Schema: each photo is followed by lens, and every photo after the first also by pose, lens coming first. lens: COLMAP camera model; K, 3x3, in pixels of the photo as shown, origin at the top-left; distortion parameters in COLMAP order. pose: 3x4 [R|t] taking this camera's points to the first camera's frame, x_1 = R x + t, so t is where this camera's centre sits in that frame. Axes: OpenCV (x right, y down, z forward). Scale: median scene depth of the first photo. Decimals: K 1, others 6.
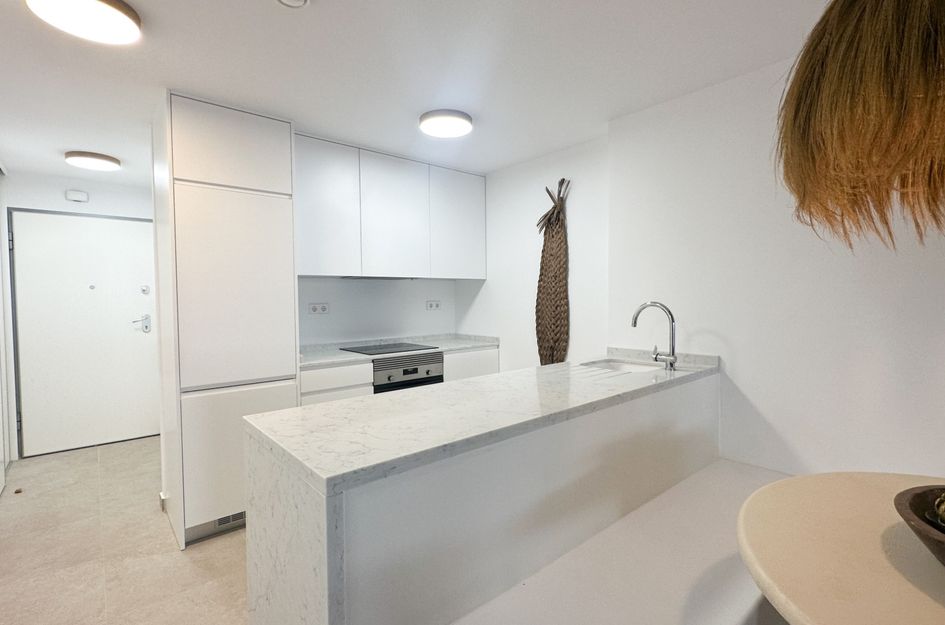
lens RADIAL K [[448.4, 0, 473.3], [0, 448.4, 311.2], [0, 0, 1]] dist [0.001941, -0.001456]
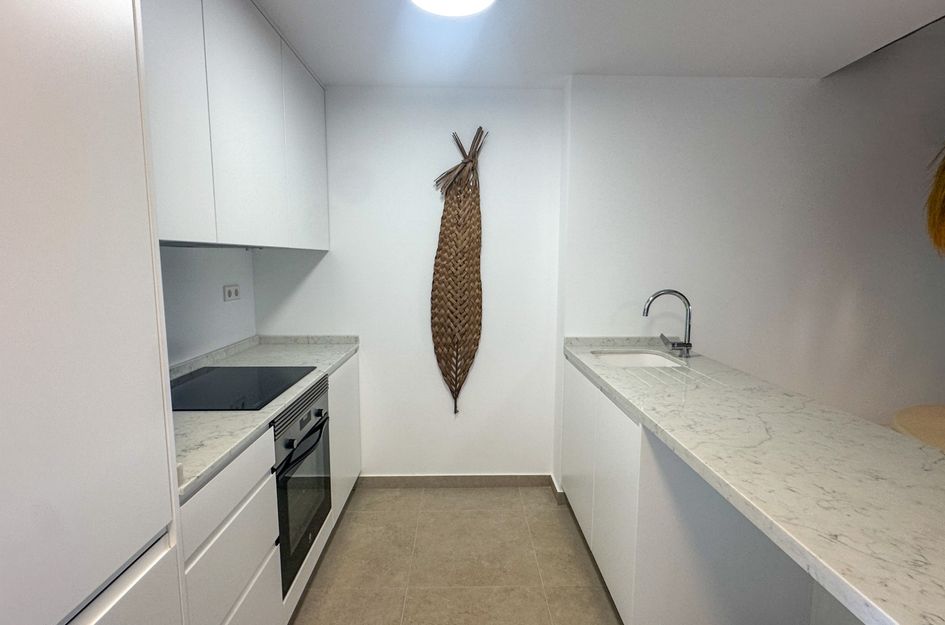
lens RADIAL K [[448.4, 0, 472.0], [0, 448.4, 305.9], [0, 0, 1]] dist [0.001941, -0.001456]
pose [[0.636439, -0.067573, 0.768362, -0.417732], [0.014385, 0.997022, 0.075767, -0.043741], [-0.771193, -0.037168, 0.635515, 0.487948]]
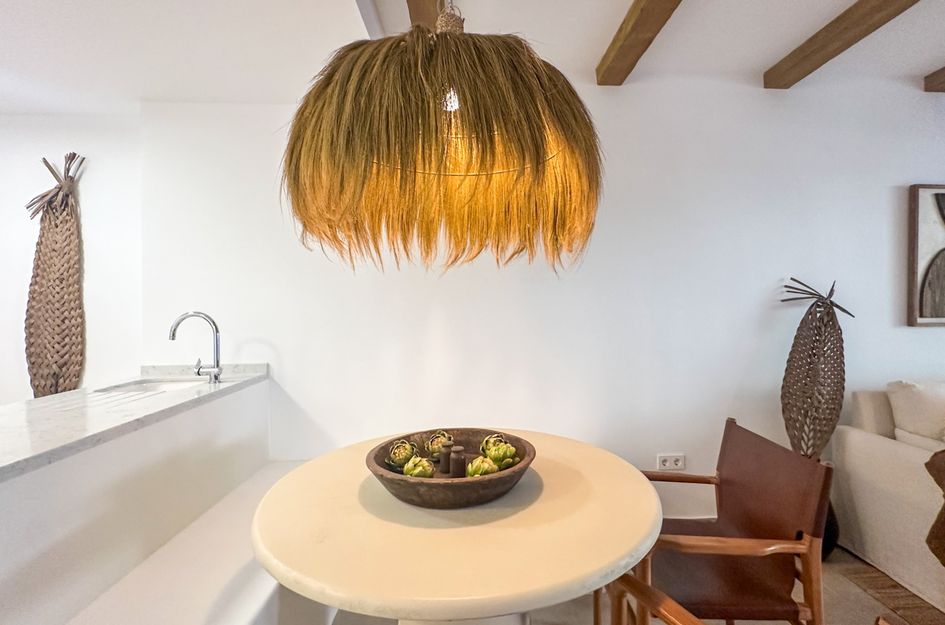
lens RADIAL K [[448.4, 0, 472.6], [0, 448.4, 304.8], [0, 0, 1]] dist [0.001941, -0.001456]
pose [[0.604628, 0.001838, 0.796506, 0.000948], [0.025985, 0.999420, -0.022031, -0.000030], [-0.796084, 0.034018, 0.604229, -0.002545]]
